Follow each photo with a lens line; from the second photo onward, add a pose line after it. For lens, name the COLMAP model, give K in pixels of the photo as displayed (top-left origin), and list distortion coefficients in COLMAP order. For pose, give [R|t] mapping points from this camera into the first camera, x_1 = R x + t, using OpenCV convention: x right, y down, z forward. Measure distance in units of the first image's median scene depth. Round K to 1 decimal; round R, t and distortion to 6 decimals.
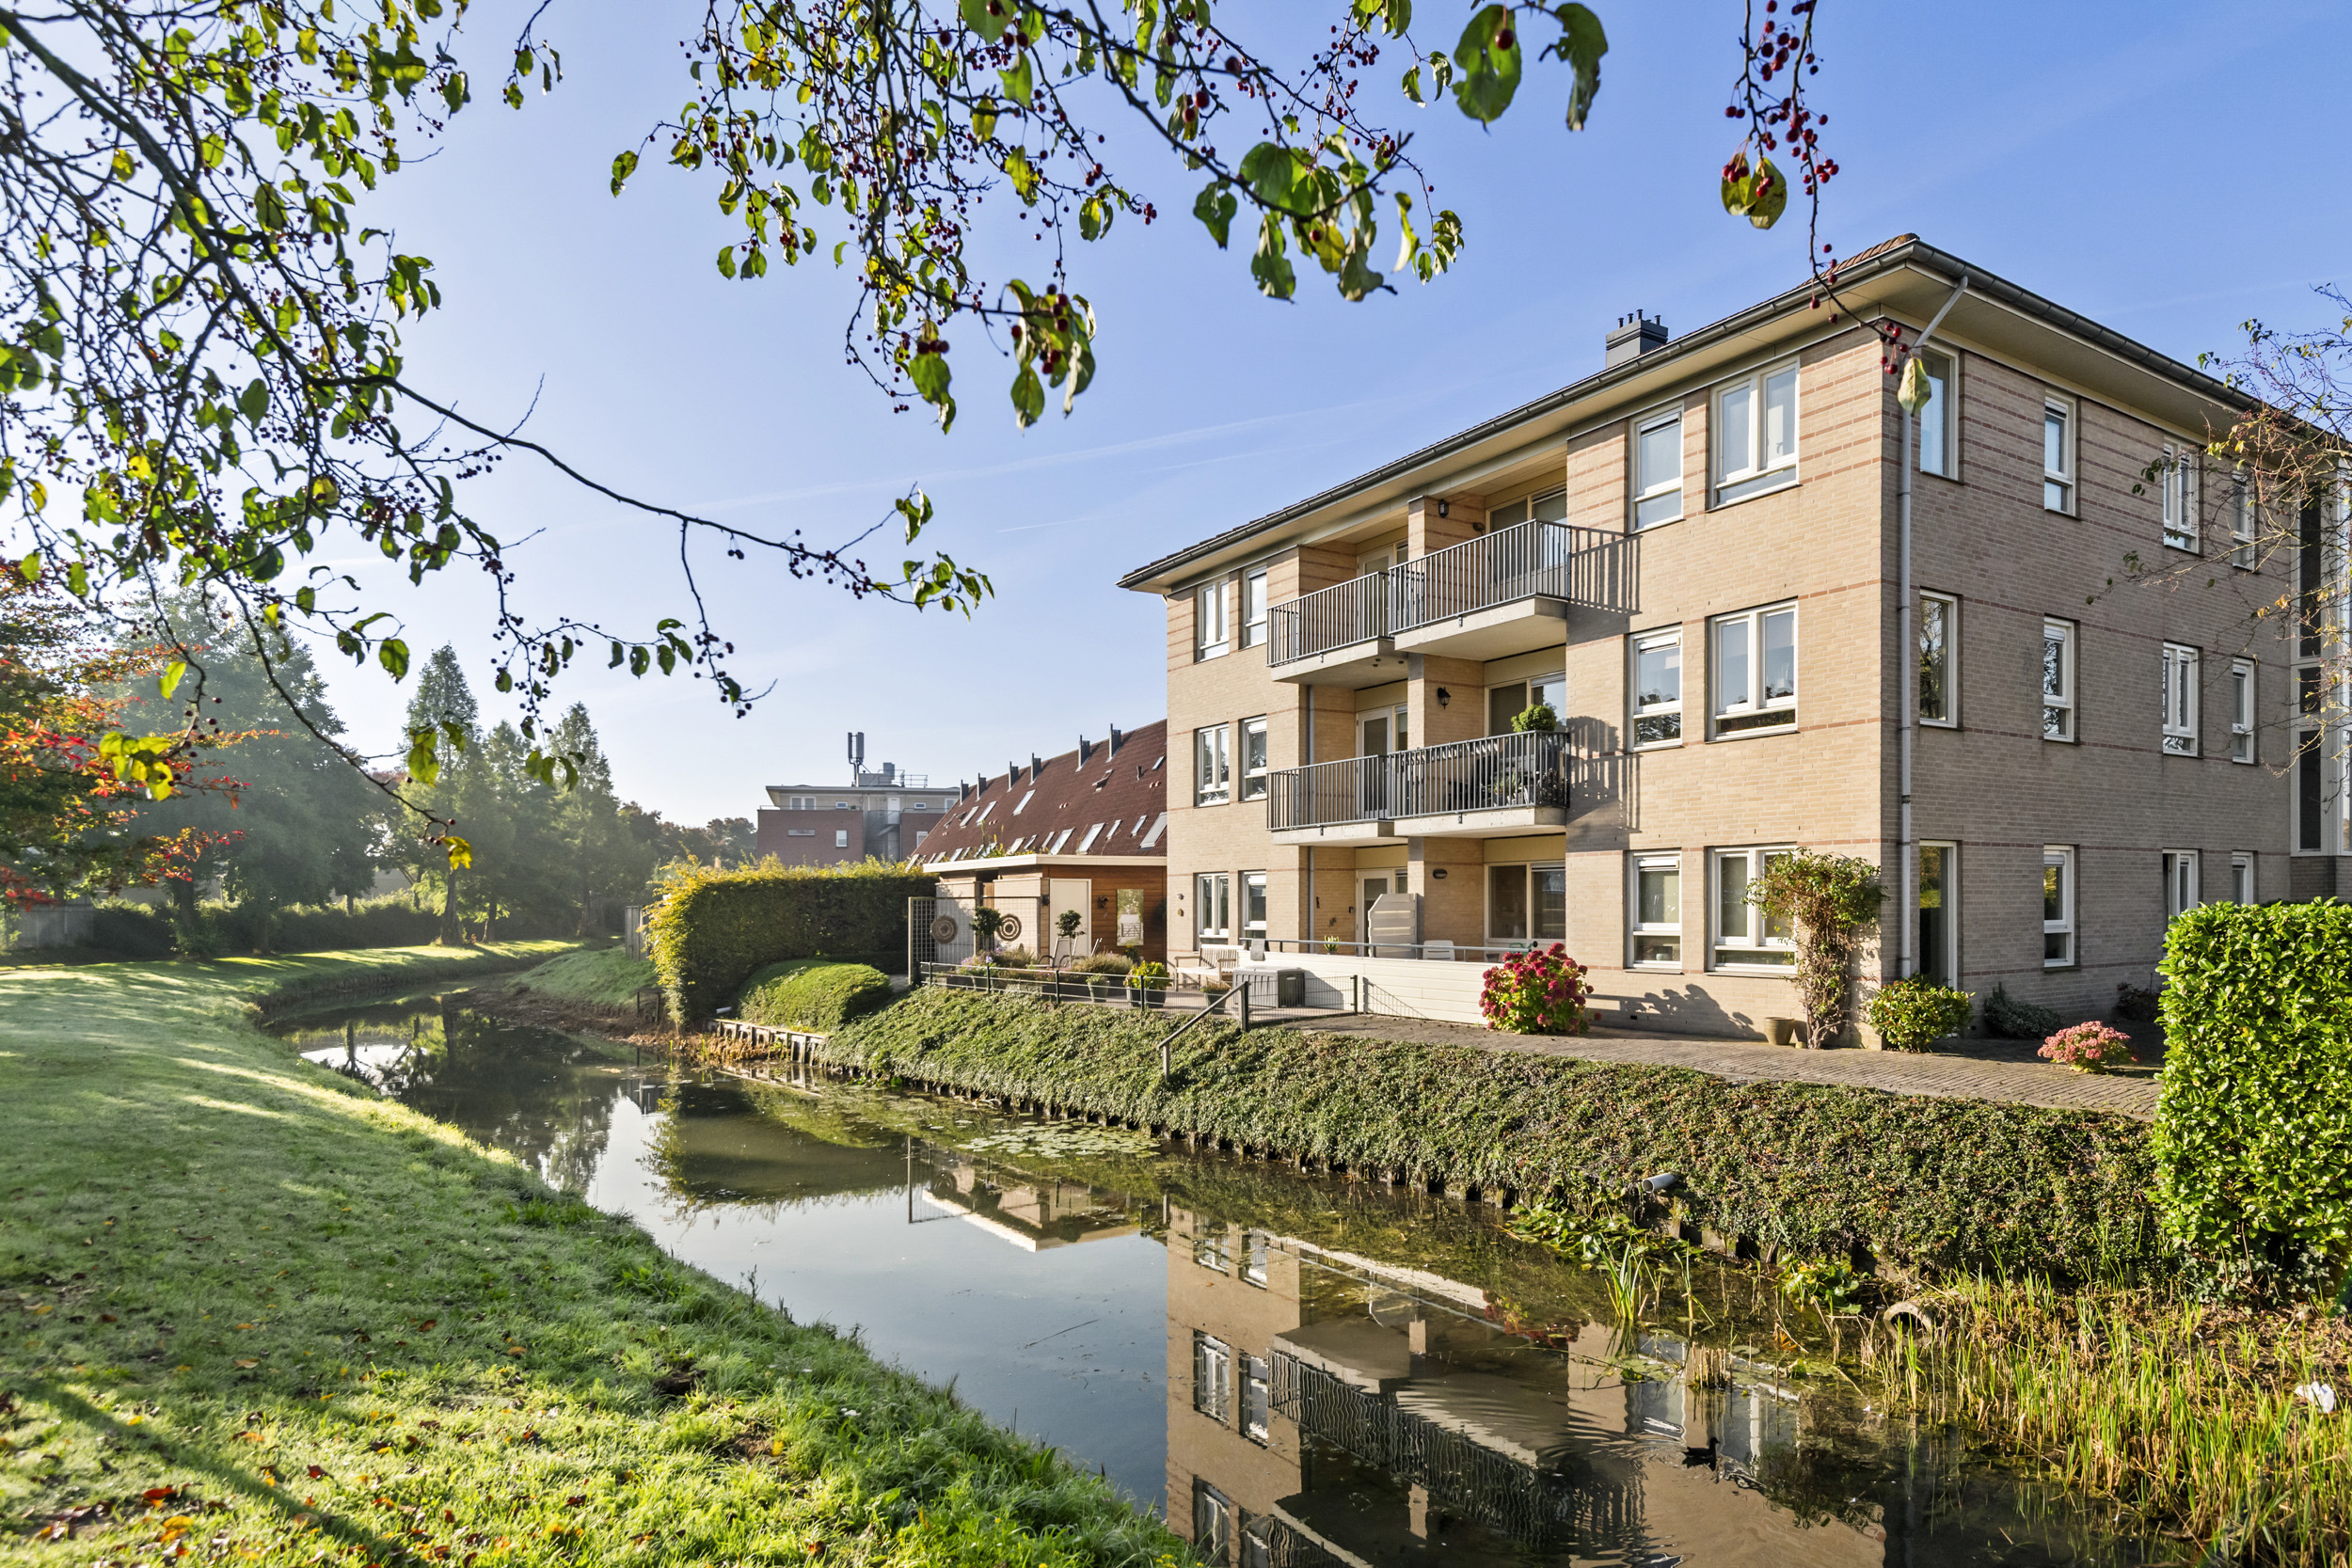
lens RADIAL K [[1306.4, 0, 1176.5], [0, 1306.4, 789.6], [0, 0, 1]] dist [0.018635, -0.001708]
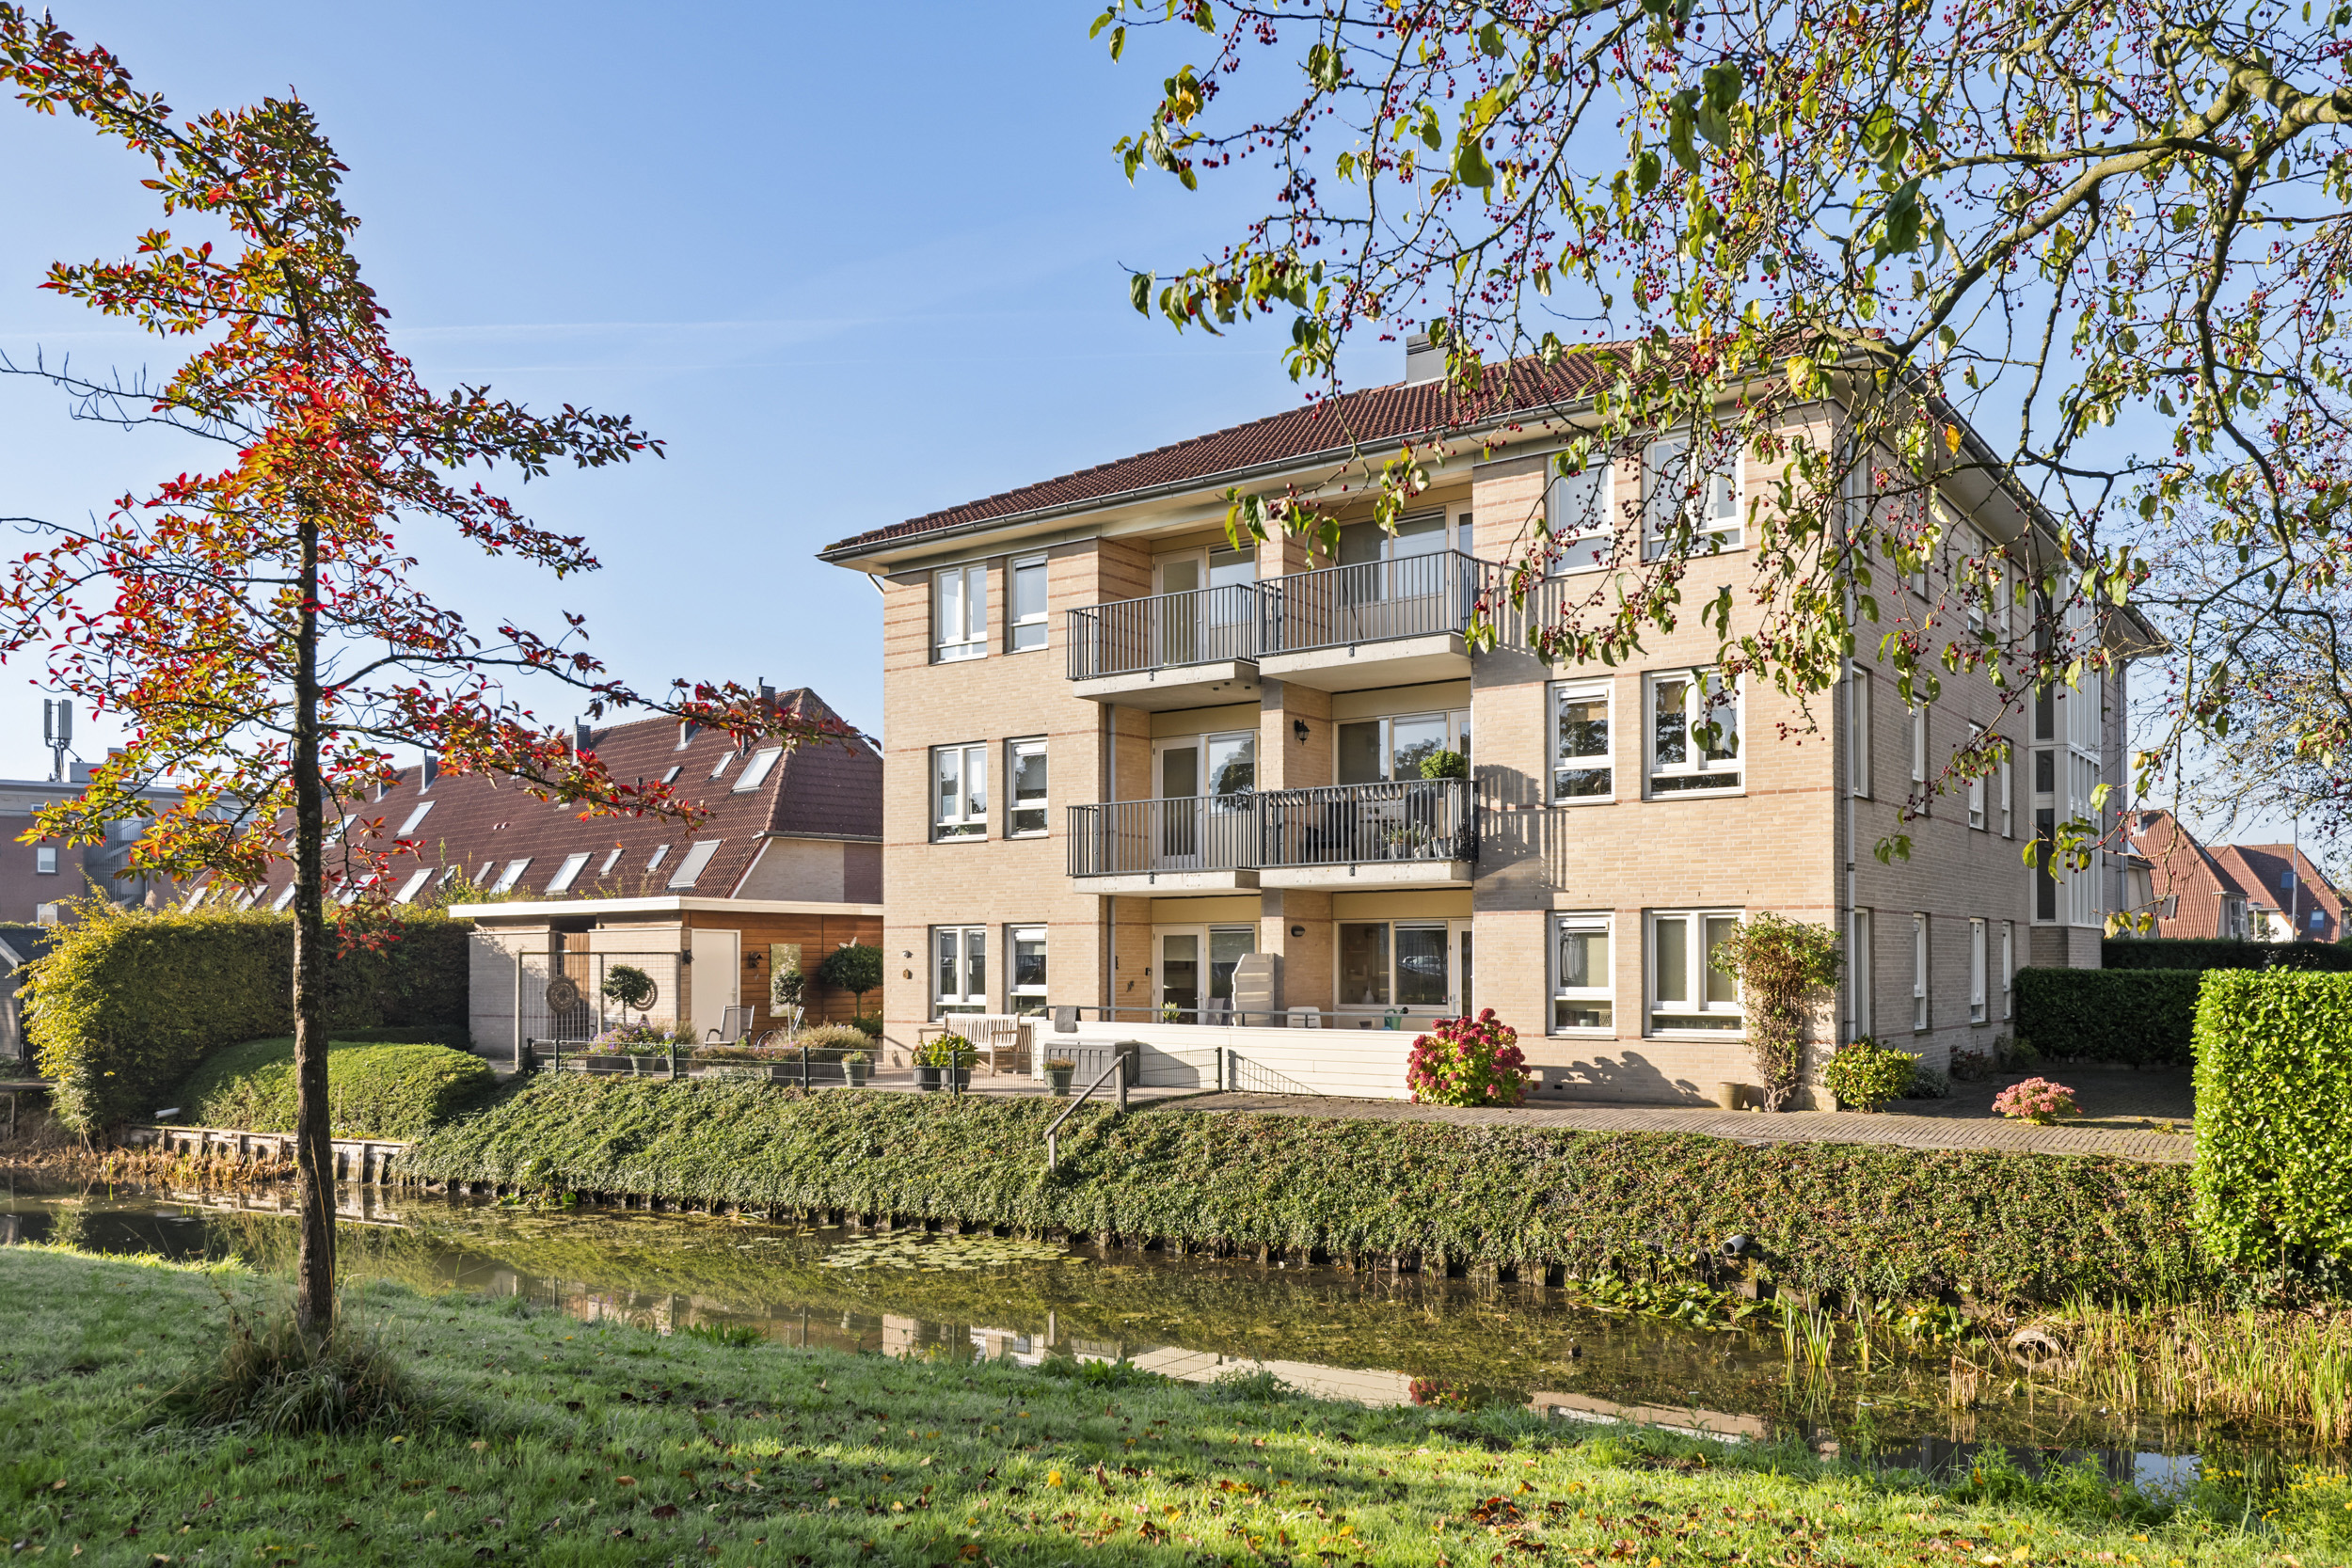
lens RADIAL K [[1684.1, 0, 1174.1], [0, 1684.1, 781.8], [0, 0, 1]] dist [0.013837, 0.005384]
pose [[0.934874, 0.045392, 0.352065, -0.353697], [-0.038012, 0.998889, -0.027851, -0.002034], [-0.352938, 0.012655, 0.935561, -0.045195]]
